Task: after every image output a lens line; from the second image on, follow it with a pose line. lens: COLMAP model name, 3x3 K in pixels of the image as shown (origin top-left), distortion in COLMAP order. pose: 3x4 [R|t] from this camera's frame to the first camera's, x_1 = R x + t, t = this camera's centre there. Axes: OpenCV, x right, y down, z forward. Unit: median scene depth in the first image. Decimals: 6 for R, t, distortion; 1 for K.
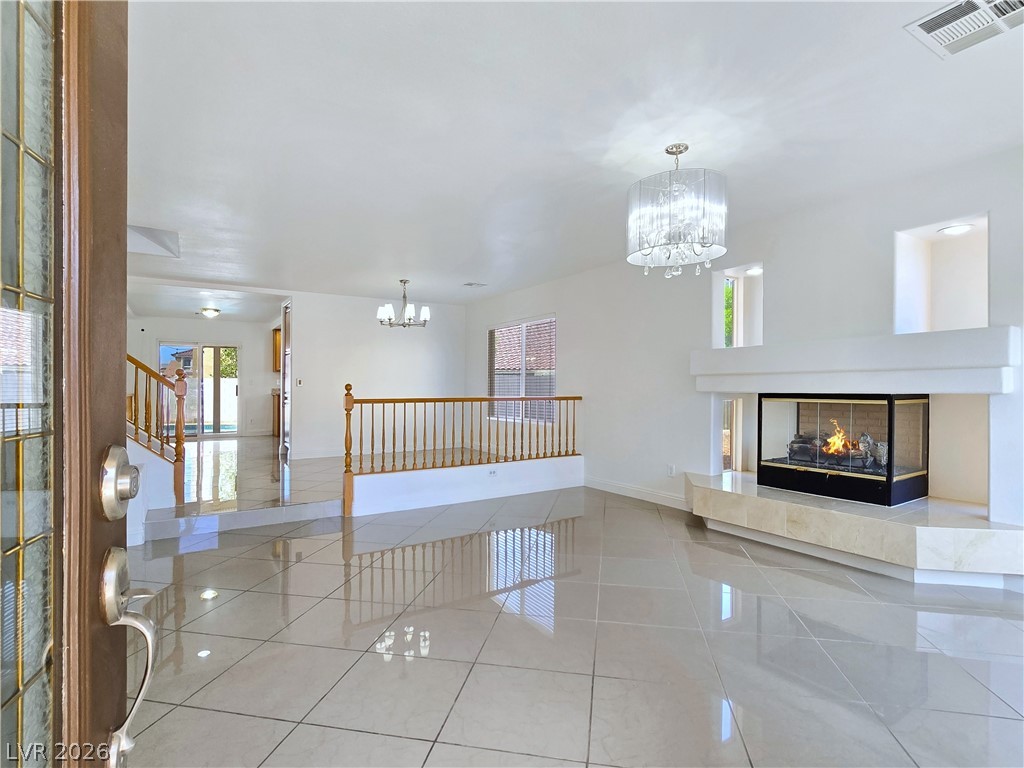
lens RADIAL K [[512.7, 0, 512.1], [0, 512.7, 385.5], [0, 0, 1]] dist [-0.002654, -0.000041]
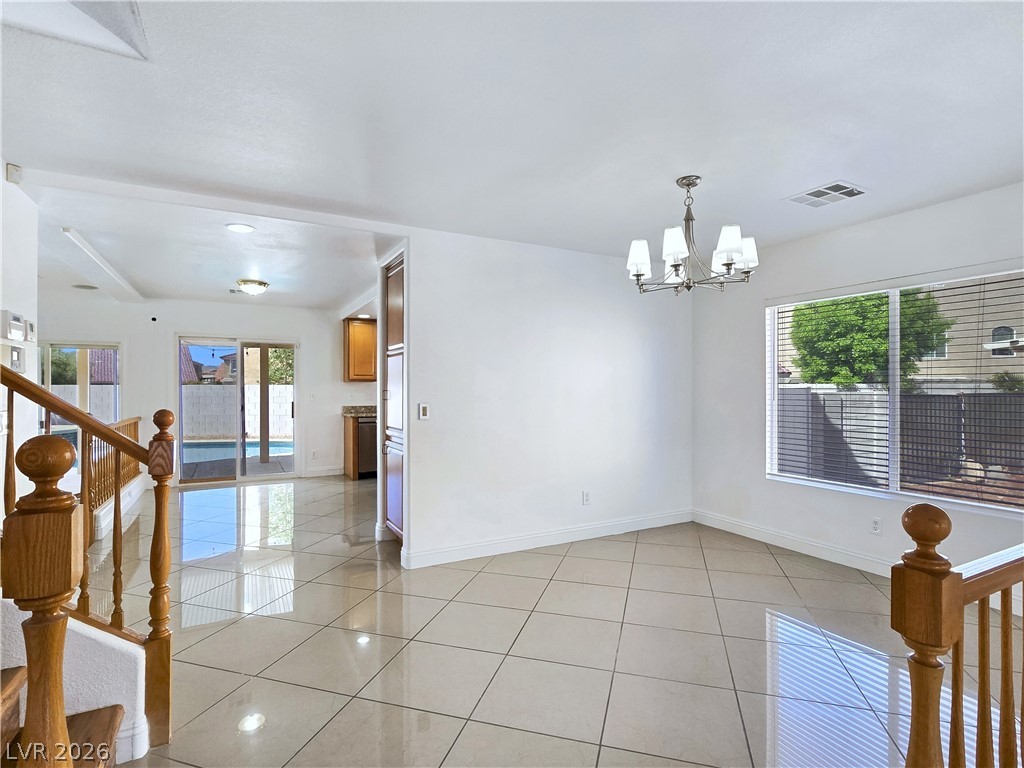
lens RADIAL K [[512.7, 0, 514.3], [0, 512.7, 389.0], [0, 0, 1]] dist [-0.002654, -0.000041]
pose [[0.997551, -0.001378, -0.069926, -0.266379], [0.001737, 0.999986, 0.005077, -0.027331], [0.069918, -0.005186, 0.997539, 0.464920]]
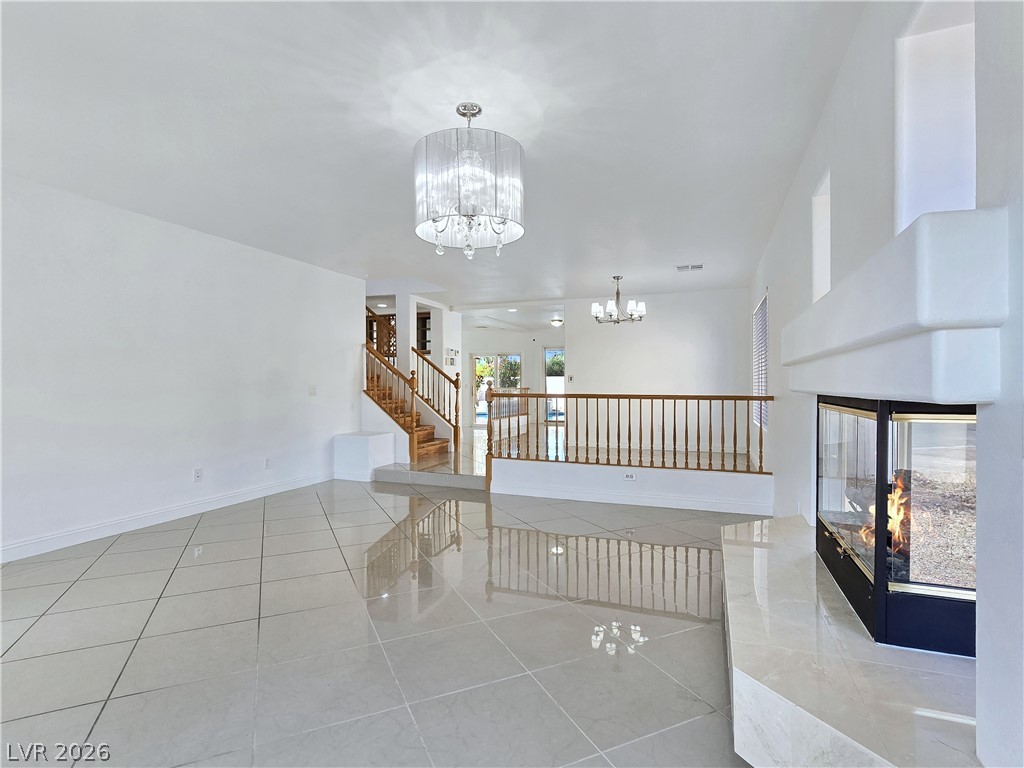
lens RADIAL K [[512.7, 0, 516.8], [0, 512.7, 384.2], [0, 0, 1]] dist [-0.002654, -0.000041]
pose [[0.602423, 0.003767, -0.798168, 0.387520], [0.001728, 0.999980, 0.006023, -0.000586], [0.798175, -0.005008, 0.602405, 0.195363]]
